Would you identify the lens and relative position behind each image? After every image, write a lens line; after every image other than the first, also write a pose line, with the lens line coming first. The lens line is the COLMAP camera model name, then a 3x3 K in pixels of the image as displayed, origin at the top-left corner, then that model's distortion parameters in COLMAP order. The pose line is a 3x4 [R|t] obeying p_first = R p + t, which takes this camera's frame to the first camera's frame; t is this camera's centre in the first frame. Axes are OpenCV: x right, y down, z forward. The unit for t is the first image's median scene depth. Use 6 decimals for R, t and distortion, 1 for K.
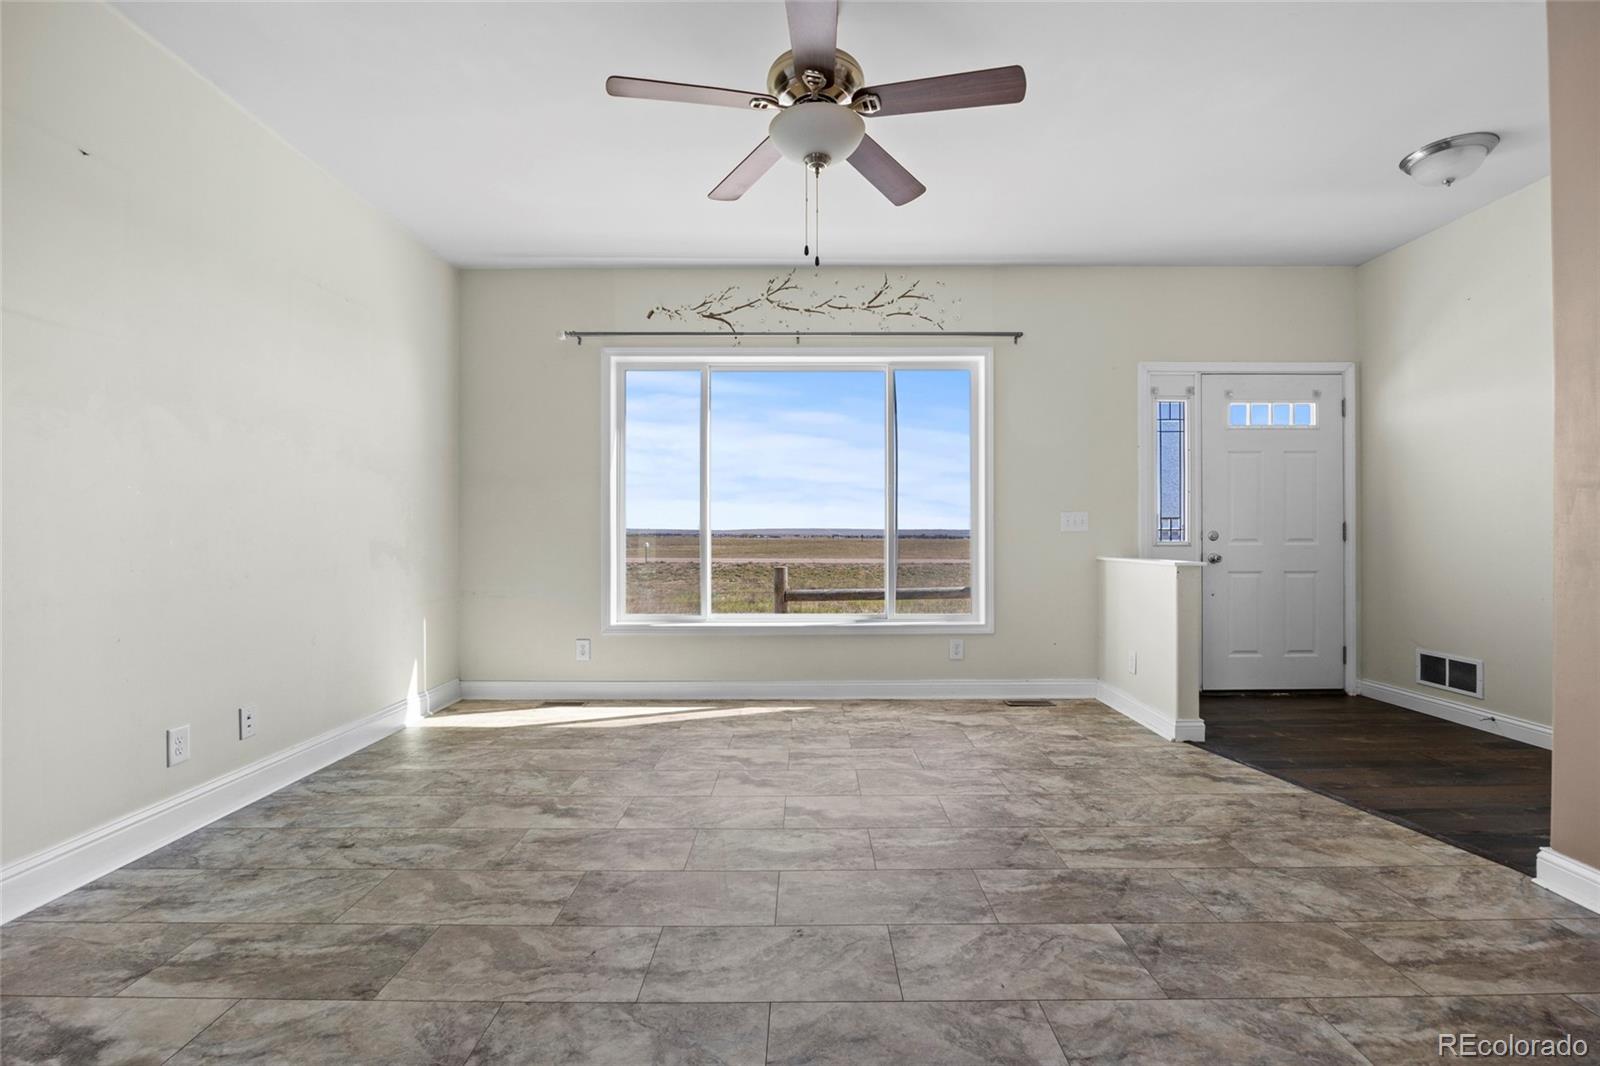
lens RADIAL K [[695.3, 0, 800.0], [0, 695.3, 533.0], [0, 0, 1]] dist [-0.016452, 0.000442]
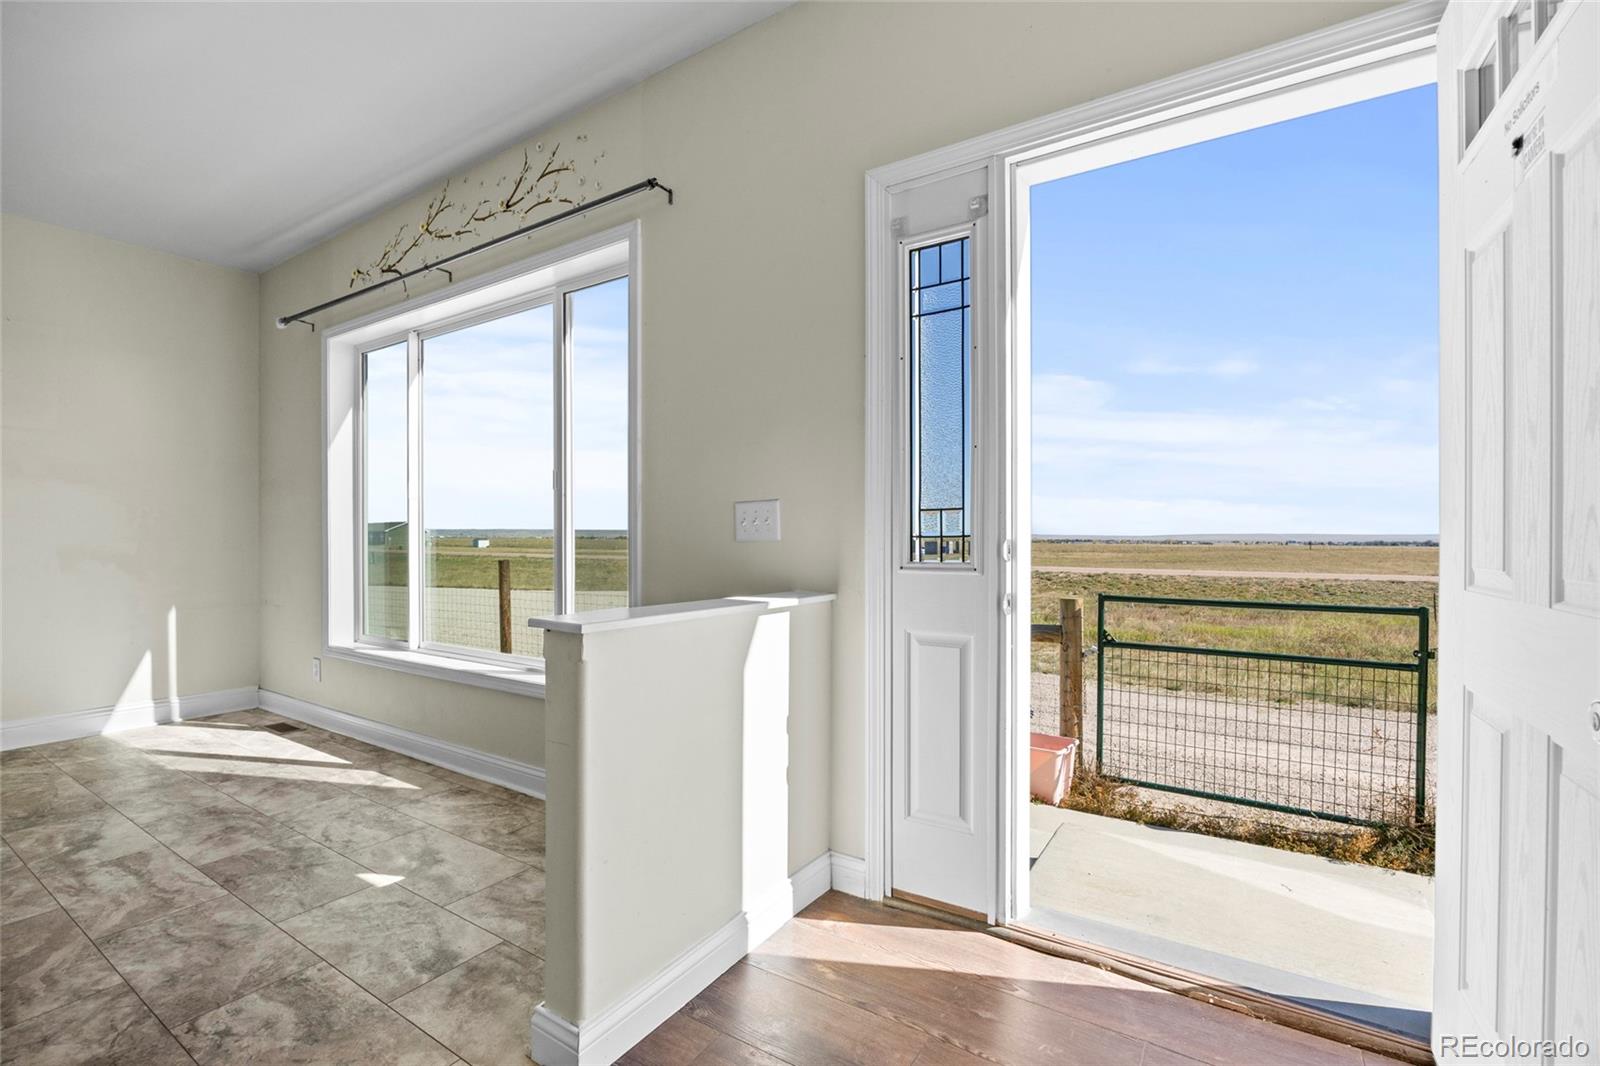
lens RADIAL K [[693.3, 0, 798.3], [0, 693.3, 542.1], [0, 0, 1]] dist [-0.011531, -0.000192]
pose [[0.842203, 0.003474, -0.539149, 0.718969], [-0.000912, 0.999987, 0.005018, -0.002714], [0.539159, -0.003735, 0.842196, 0.601430]]
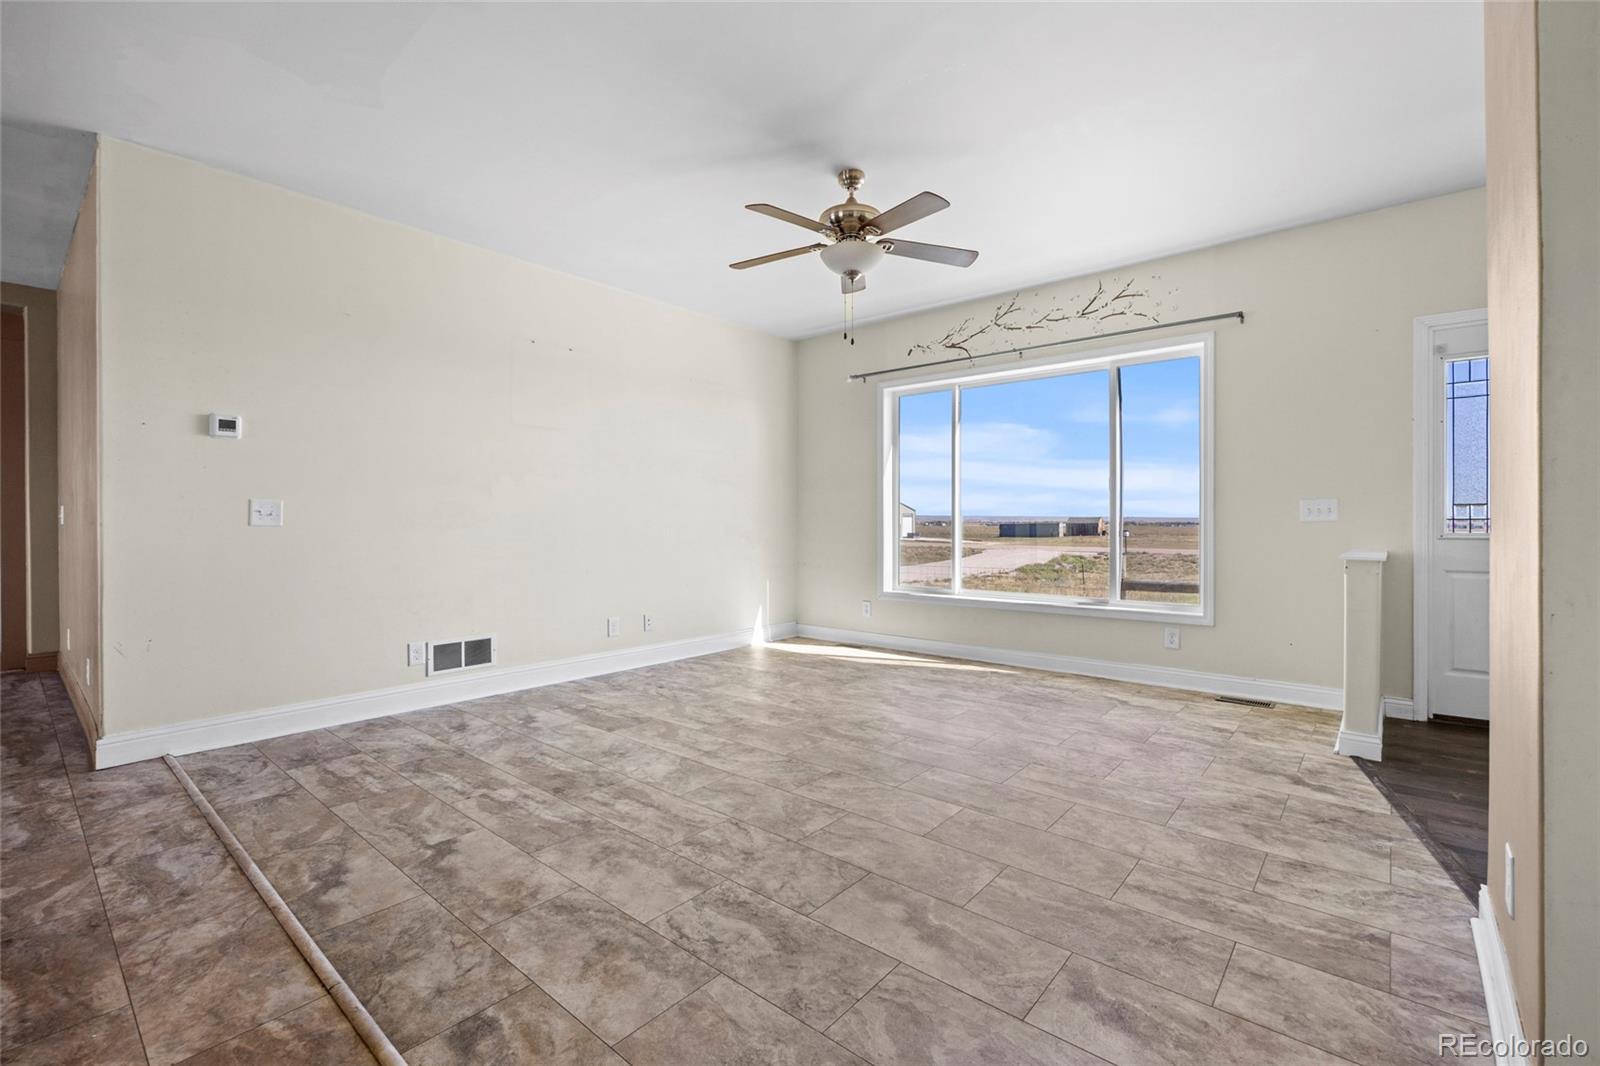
lens RADIAL K [[691.0, 0, 799.9], [0, 691.0, 524.8], [0, 0, 1]] dist [-0.009219, 0.000365]
pose [[0.761979, 0.003222, -0.647594, 0.472922], [-0.000269, 0.999989, 0.004660, -0.001395], [0.647602, -0.003376, 0.761972, -0.112101]]
